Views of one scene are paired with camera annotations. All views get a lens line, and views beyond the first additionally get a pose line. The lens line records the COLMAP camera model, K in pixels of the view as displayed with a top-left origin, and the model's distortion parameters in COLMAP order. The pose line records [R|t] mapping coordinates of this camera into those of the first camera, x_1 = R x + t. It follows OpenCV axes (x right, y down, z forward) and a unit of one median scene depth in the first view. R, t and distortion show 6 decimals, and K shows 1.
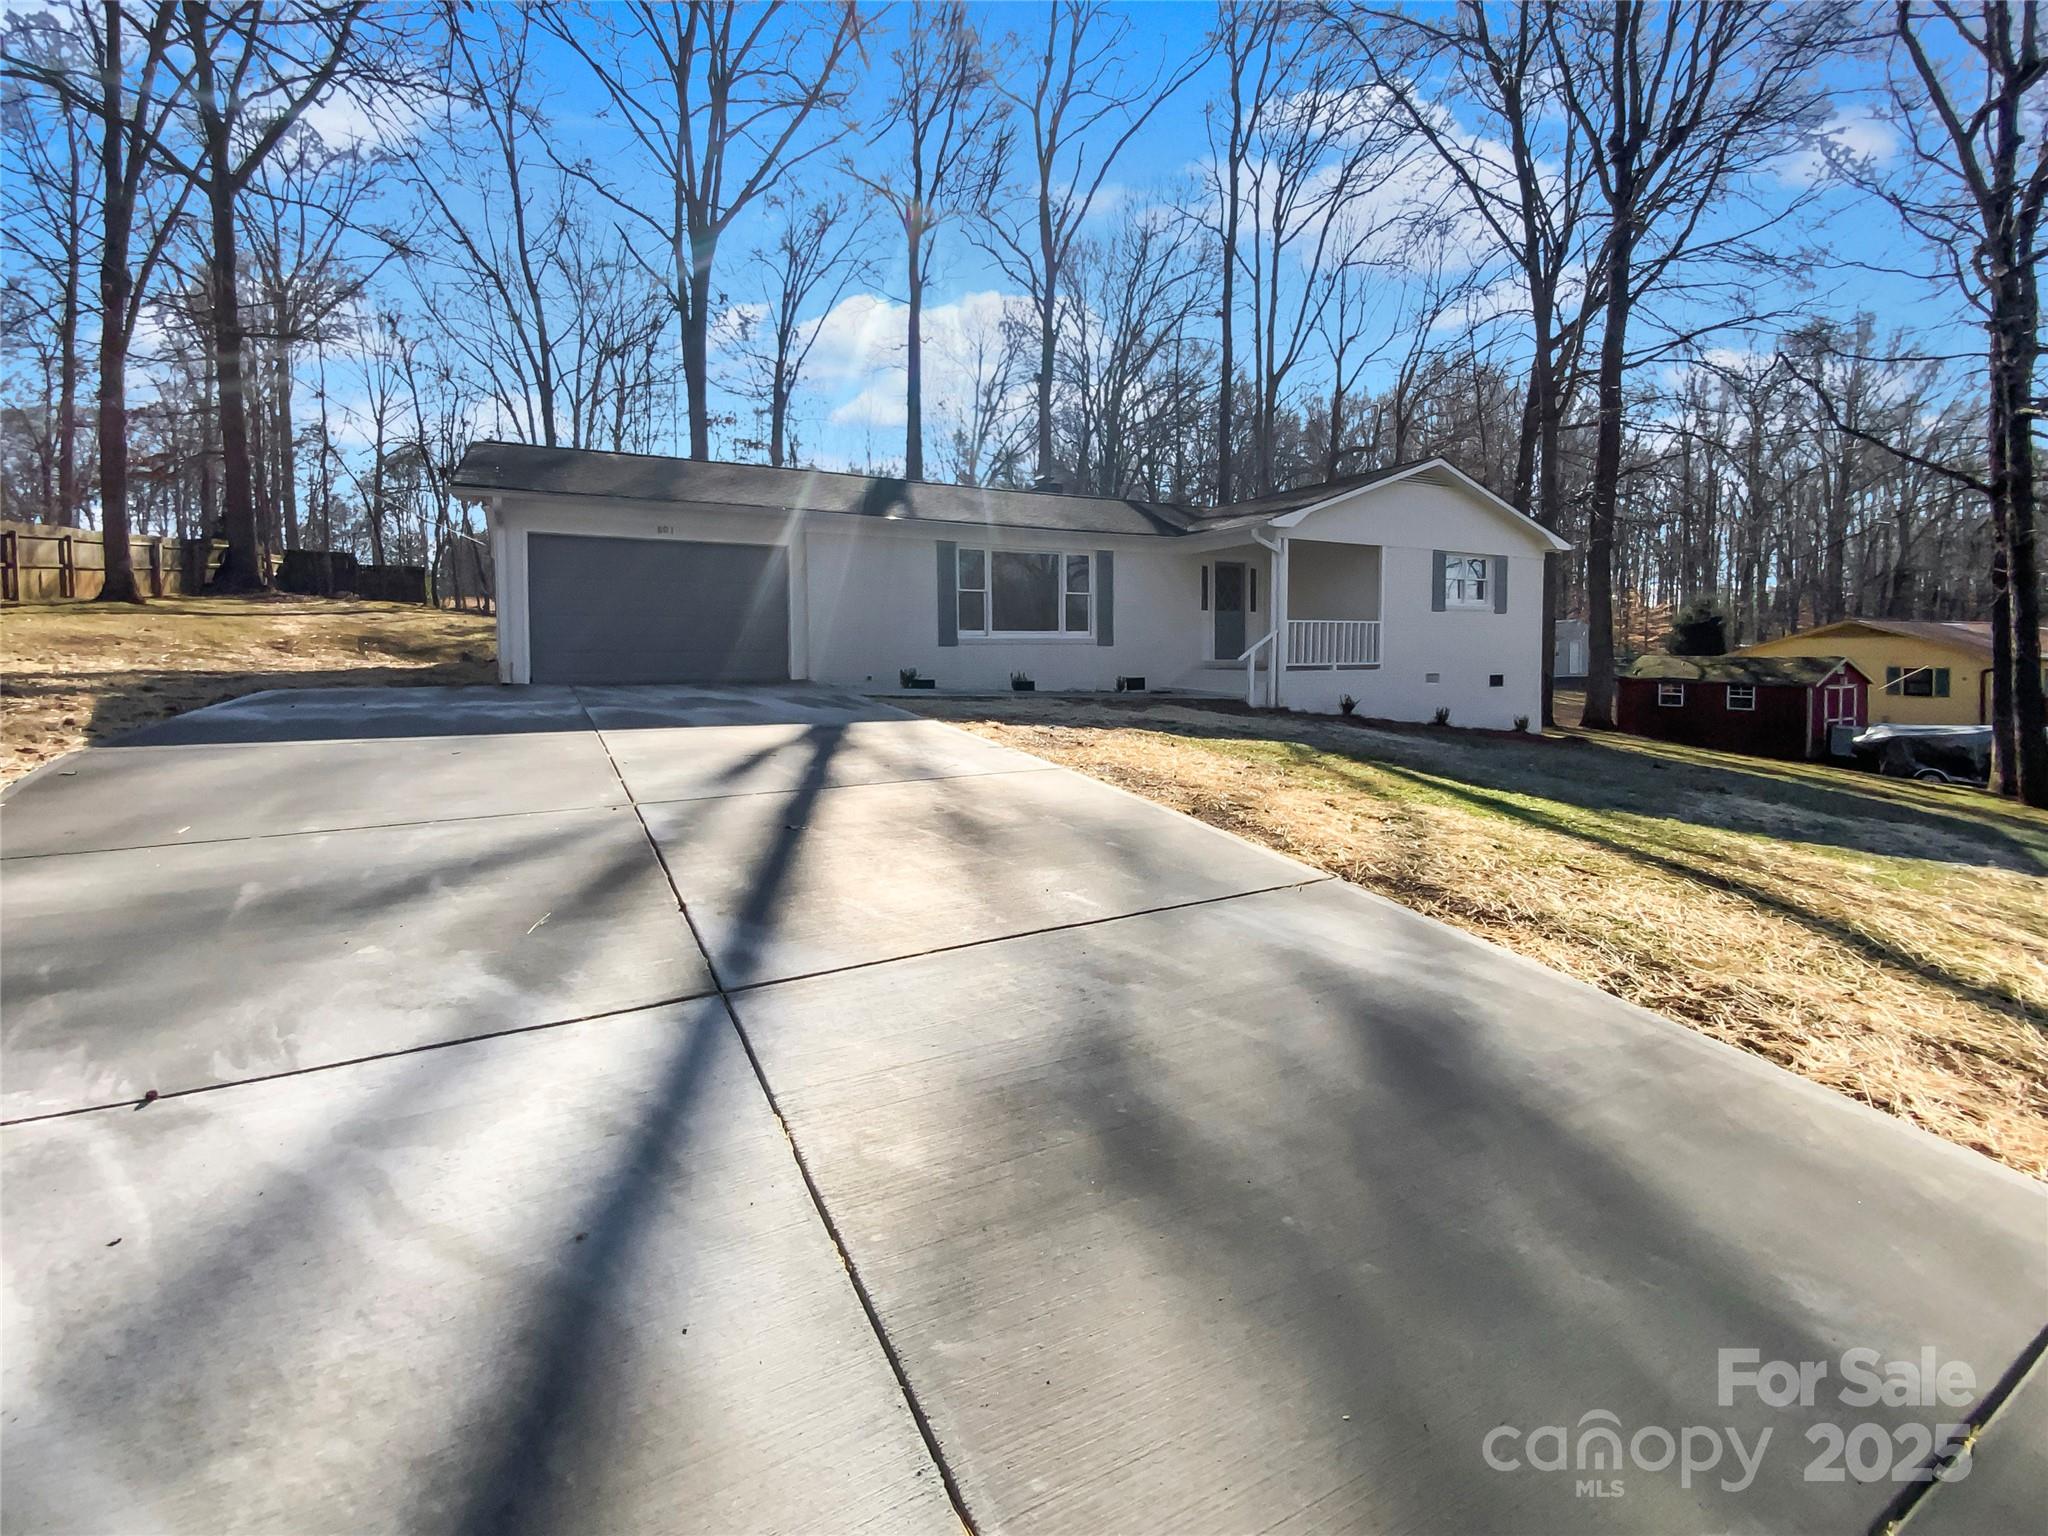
lens RADIAL K [[849.1, 0, 1021.9], [0, 849.1, 747.3], [0, 0, 1]] dist [-0.004733, -0.000810]
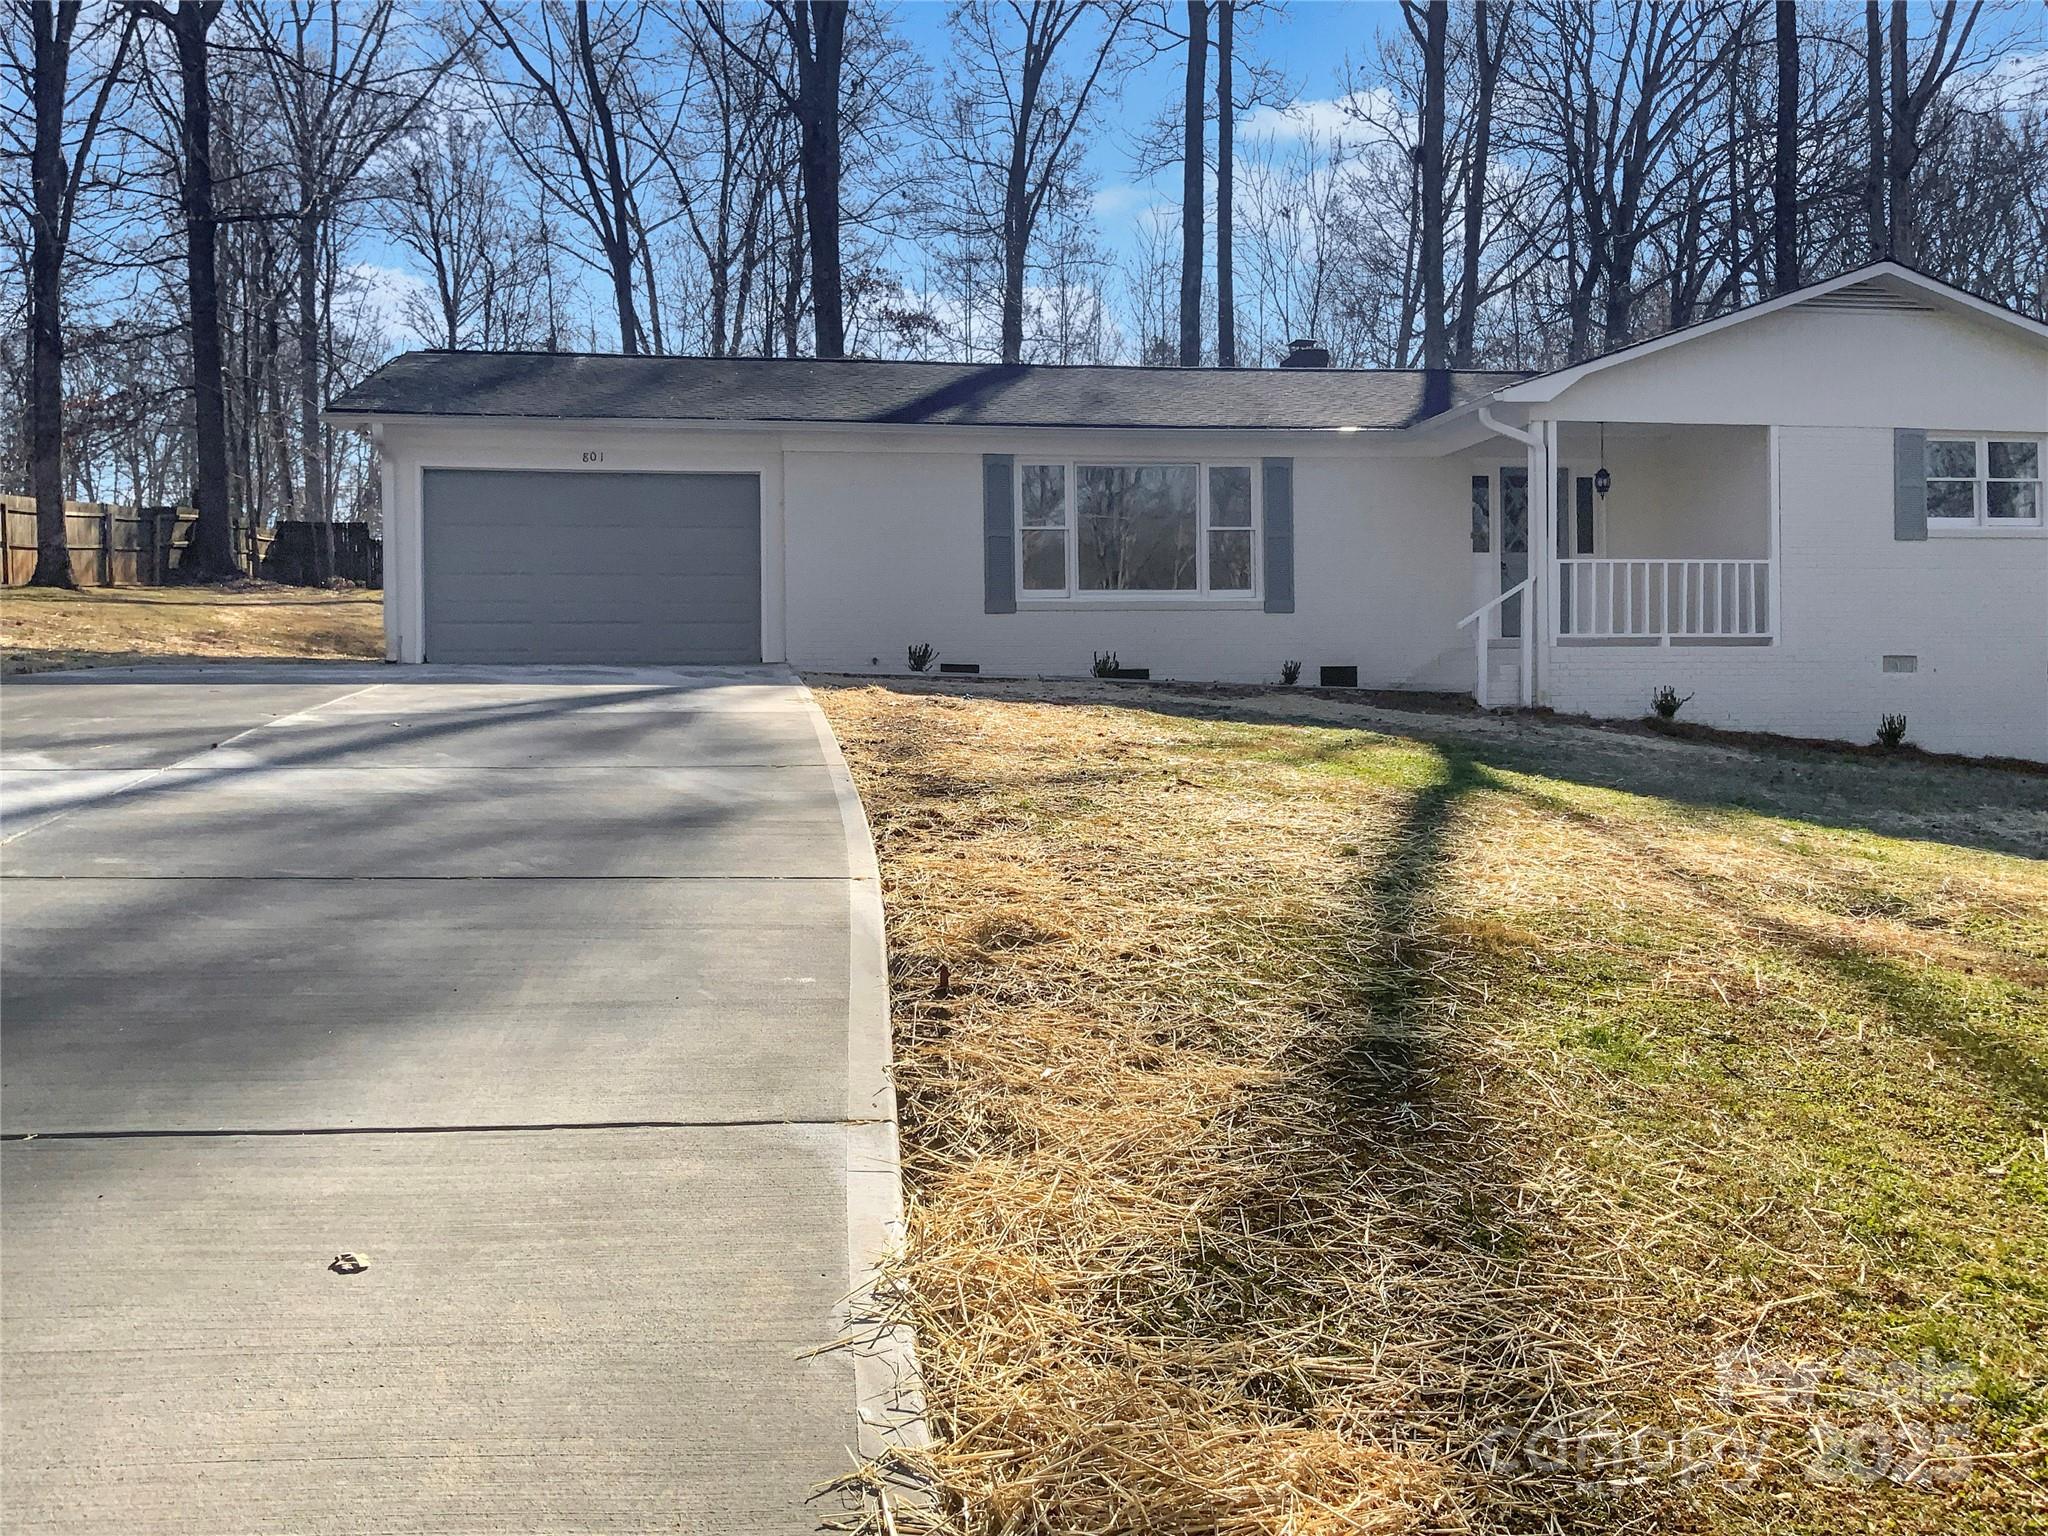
lens RADIAL K [[1711.6, 0, 1026.8], [0, 1711.6, 773.1], [0, 0, 1]] dist [0.009183, 0.016640]
pose [[0.948350, 0.011388, -0.317022, 0.316619], [-0.032212, 0.997647, -0.060523, 0.074215], [0.315587, 0.067609, 0.946485, -0.207930]]
